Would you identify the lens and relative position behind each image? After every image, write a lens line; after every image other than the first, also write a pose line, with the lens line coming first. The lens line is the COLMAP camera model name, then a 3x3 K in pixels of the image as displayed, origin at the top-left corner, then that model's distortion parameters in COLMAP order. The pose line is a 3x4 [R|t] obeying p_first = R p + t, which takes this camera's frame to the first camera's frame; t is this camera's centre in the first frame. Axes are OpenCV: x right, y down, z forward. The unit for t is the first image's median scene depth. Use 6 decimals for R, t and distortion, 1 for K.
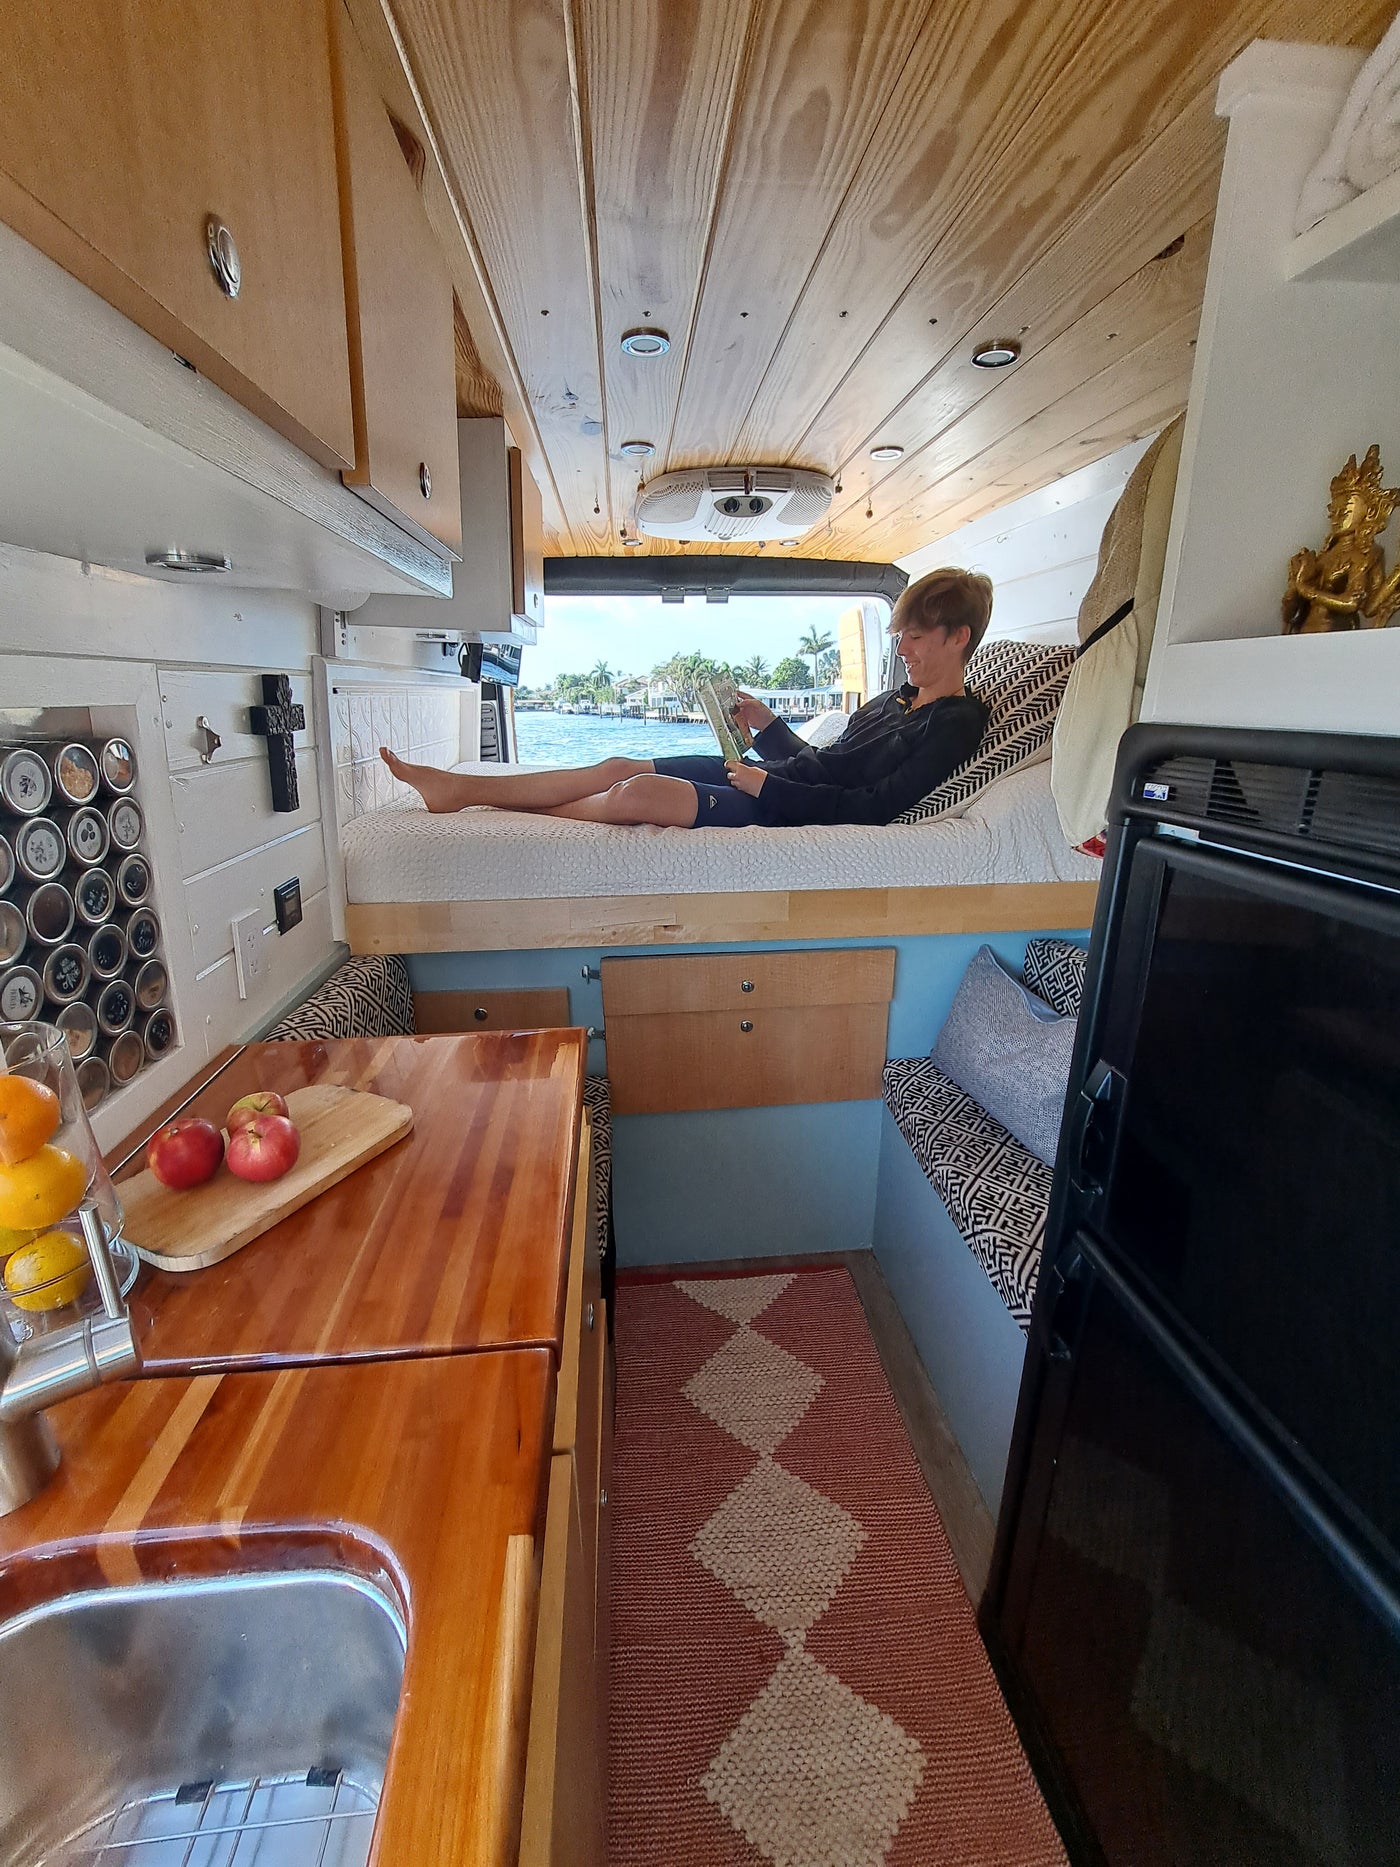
lens RADIAL K [[752.3, 0, 703.4], [0, 752.3, 928.9], [0, 0, 1]] dist [-0.007891, -0.001890]
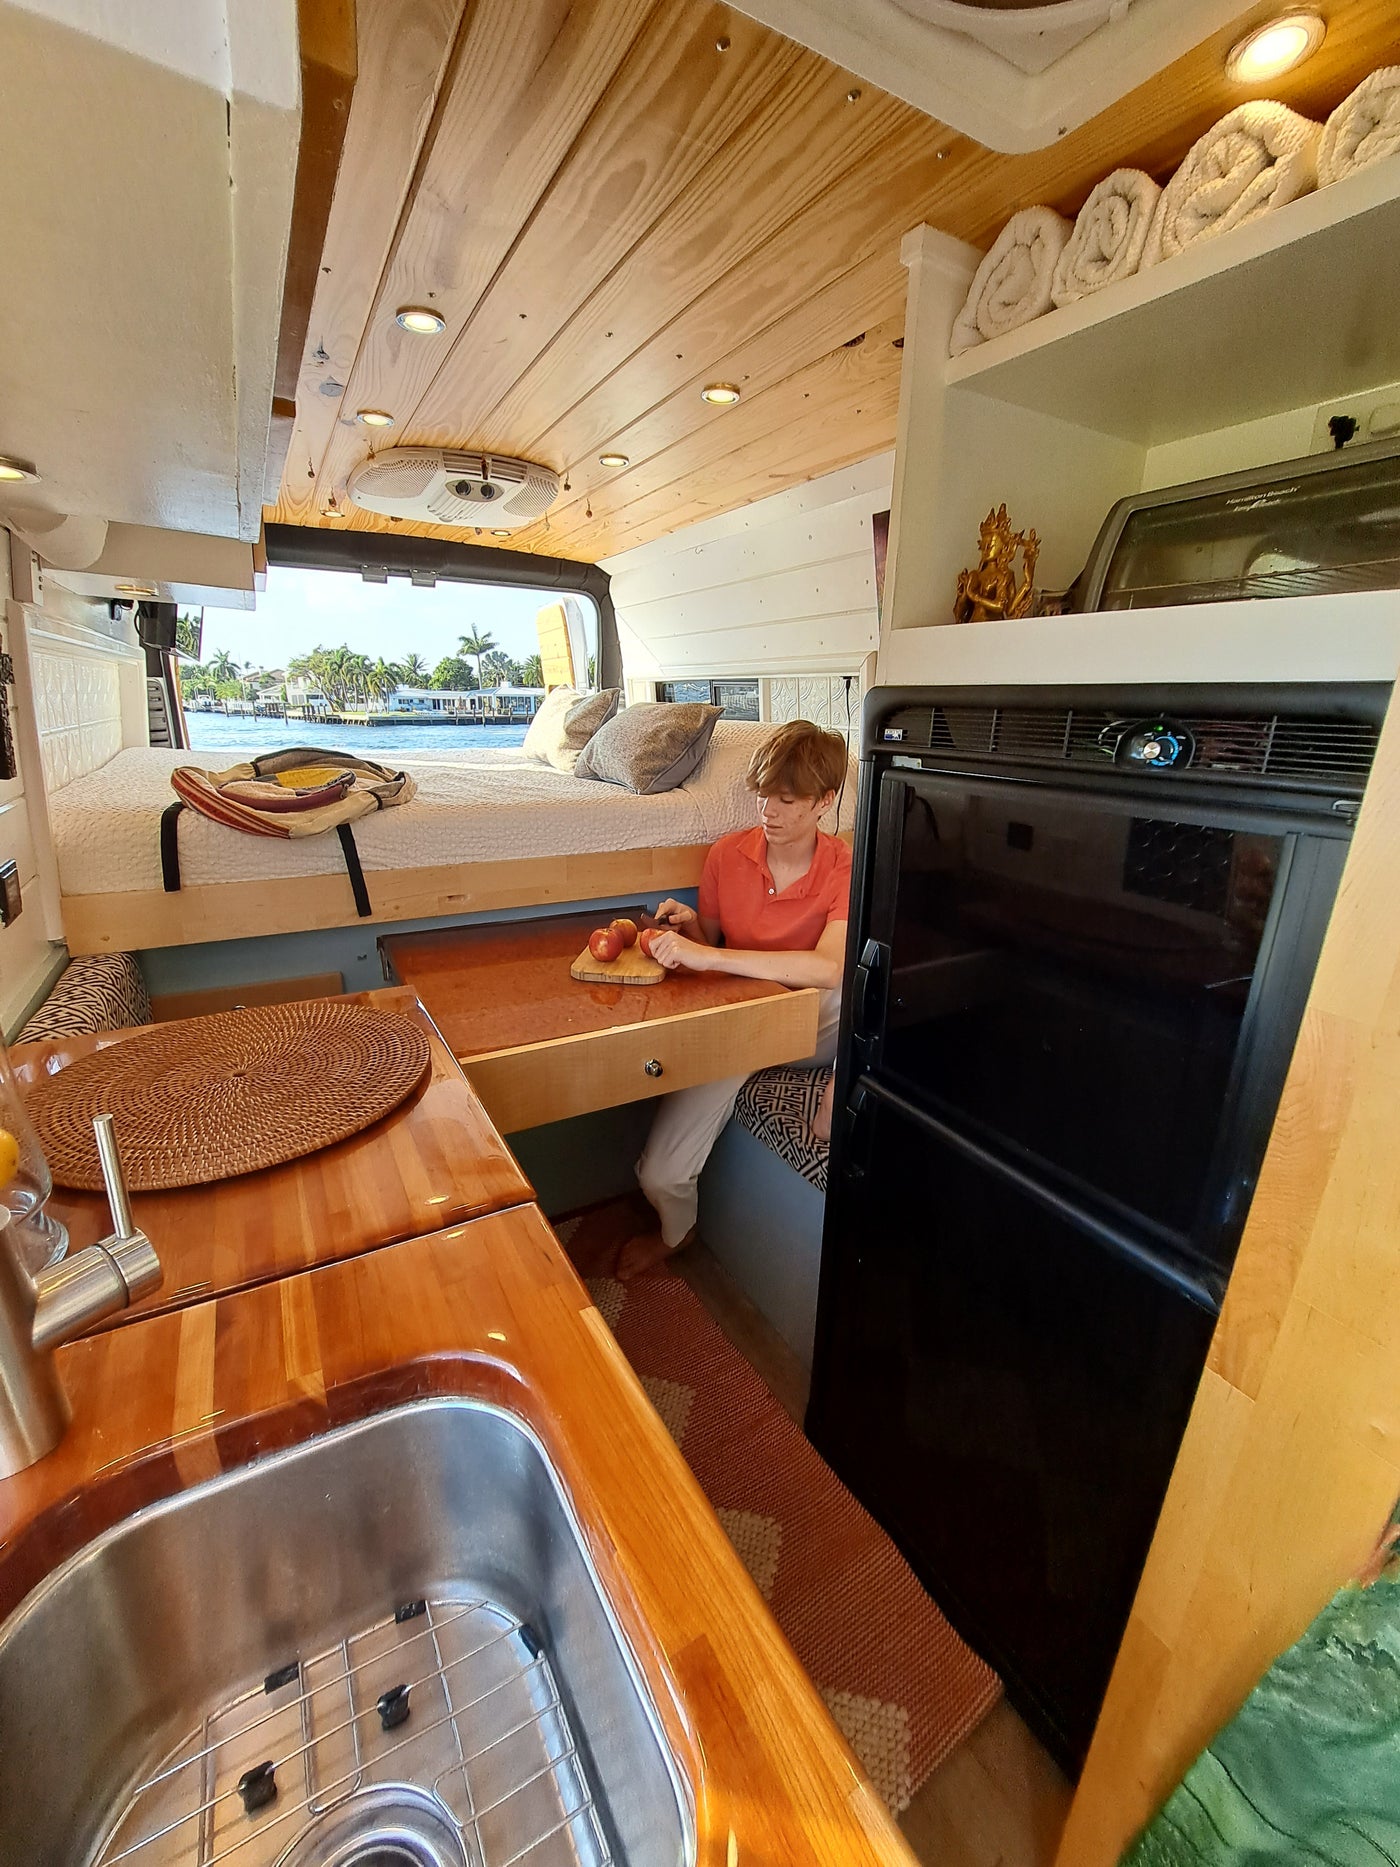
lens RADIAL K [[752.3, 0, 704.1], [0, 752.3, 930.5], [0, 0, 1]] dist [-0.007891, -0.001890]
pose [[0.912617, -0.092806, 0.398143, -0.132484], [0.093924, 0.995439, 0.016742, 0.052321], [-0.397881, 0.022116, 0.917170, -0.058382]]
